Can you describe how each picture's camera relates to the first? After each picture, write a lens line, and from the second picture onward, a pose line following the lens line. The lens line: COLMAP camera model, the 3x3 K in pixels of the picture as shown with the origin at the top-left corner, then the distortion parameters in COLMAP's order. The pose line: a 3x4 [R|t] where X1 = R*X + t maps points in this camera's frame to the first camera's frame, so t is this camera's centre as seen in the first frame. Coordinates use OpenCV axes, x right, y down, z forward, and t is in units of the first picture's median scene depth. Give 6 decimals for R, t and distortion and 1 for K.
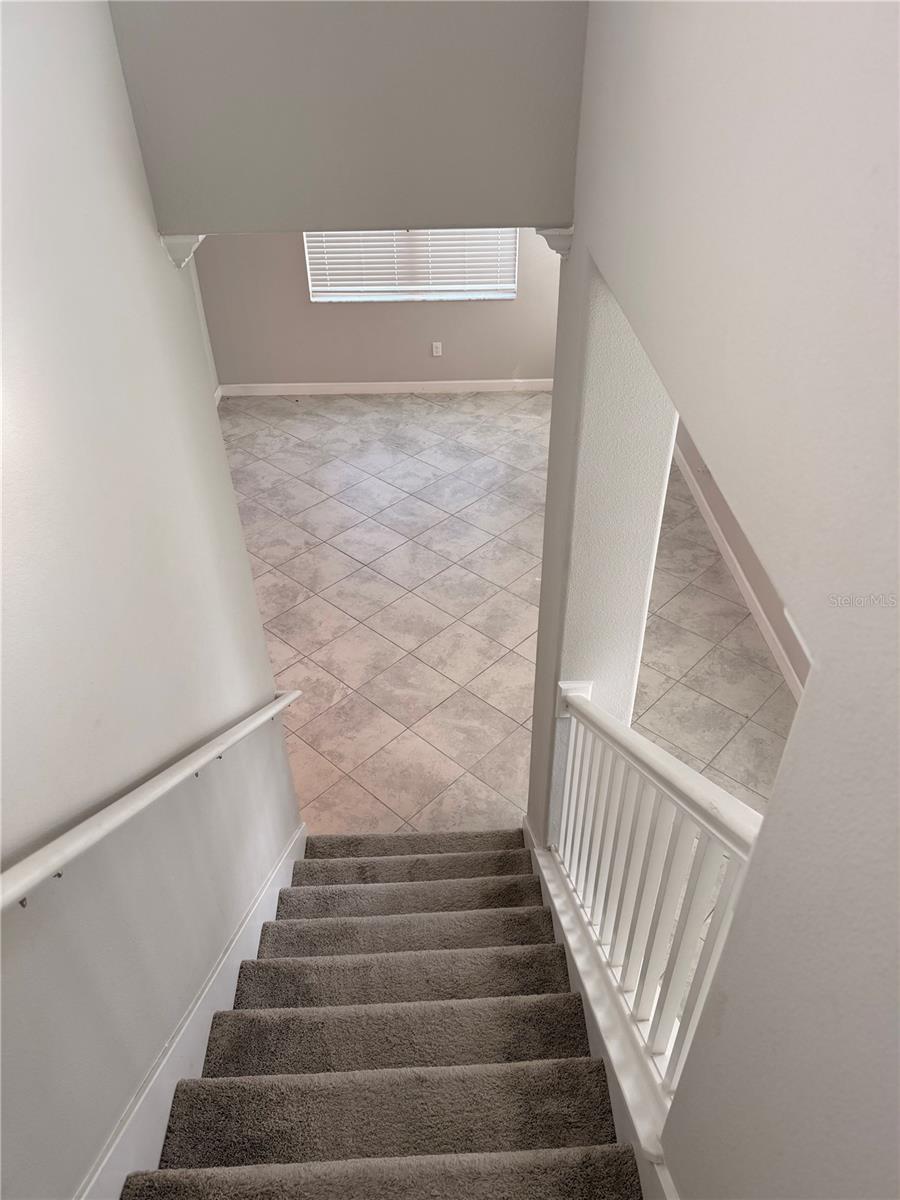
lens RADIAL K [[845.4, 0, 458.3], [0, 845.4, 615.7], [0, 0, 1]] dist [0.109922, -0.173737]
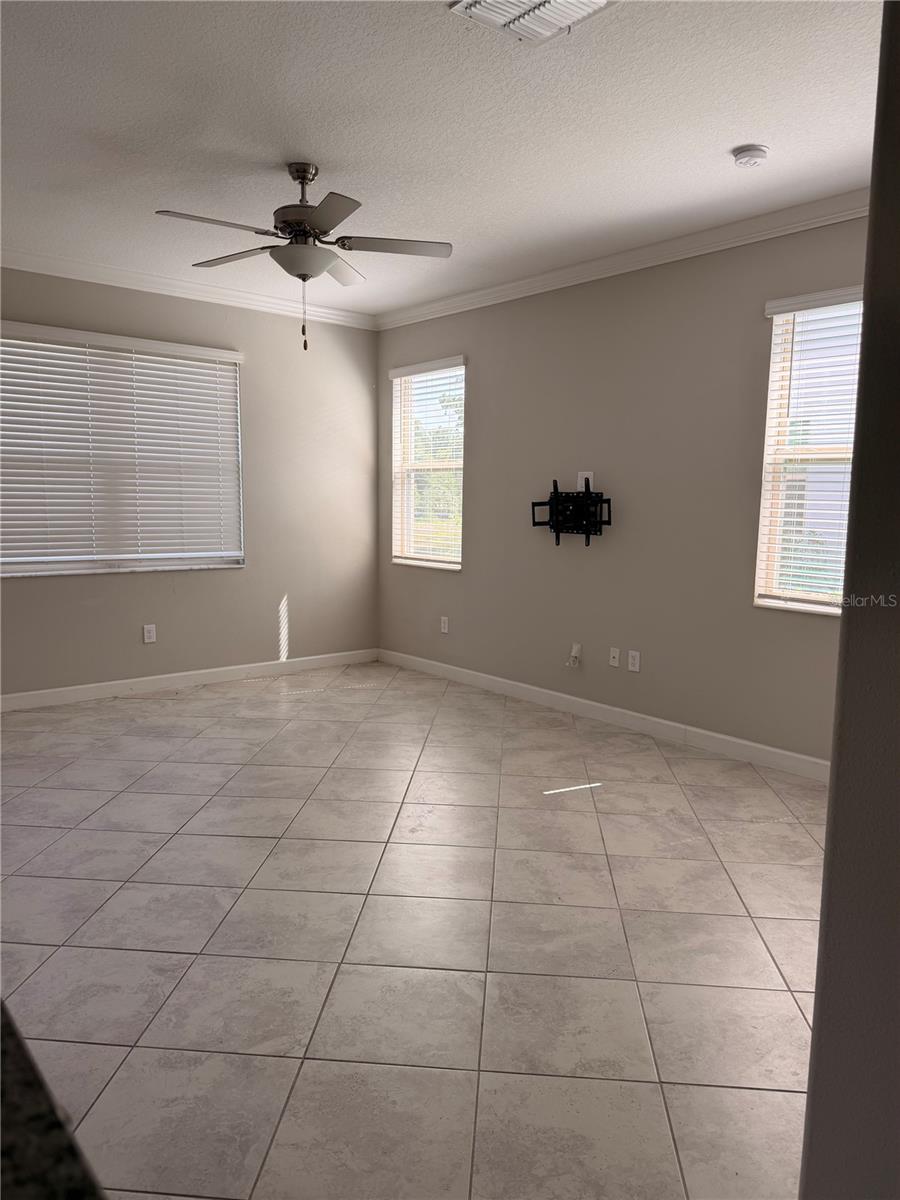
lens RADIAL K [[841.2, 0, 452.4], [0, 841.2, 602.8], [0, 0, 1]] dist [0.131110, -0.241275]
pose [[0.784308, -0.057275, 0.617722, -0.325991], [0.368374, 0.844176, -0.389445, 0.068198], [-0.499160, 0.532997, 0.683193, 0.388723]]
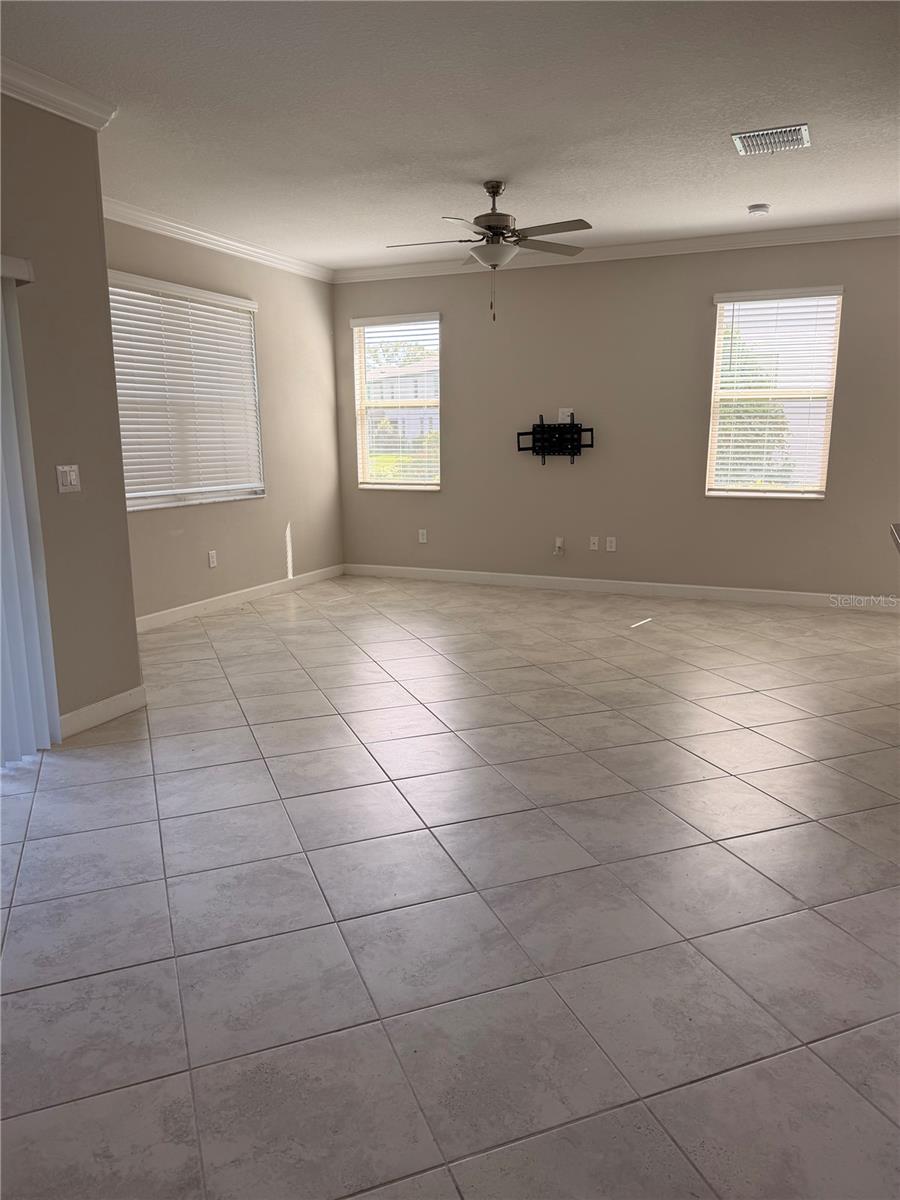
lens RADIAL K [[848.9, 0, 450.0], [0, 848.9, 600.0], [0, 0, 1]] dist [0.191769, -0.389152]
pose [[0.433023, -0.169043, 0.885390, -0.799481], [0.562334, 0.818334, -0.118784, -0.051892], [-0.704466, 0.549321, 0.449416, 0.549152]]
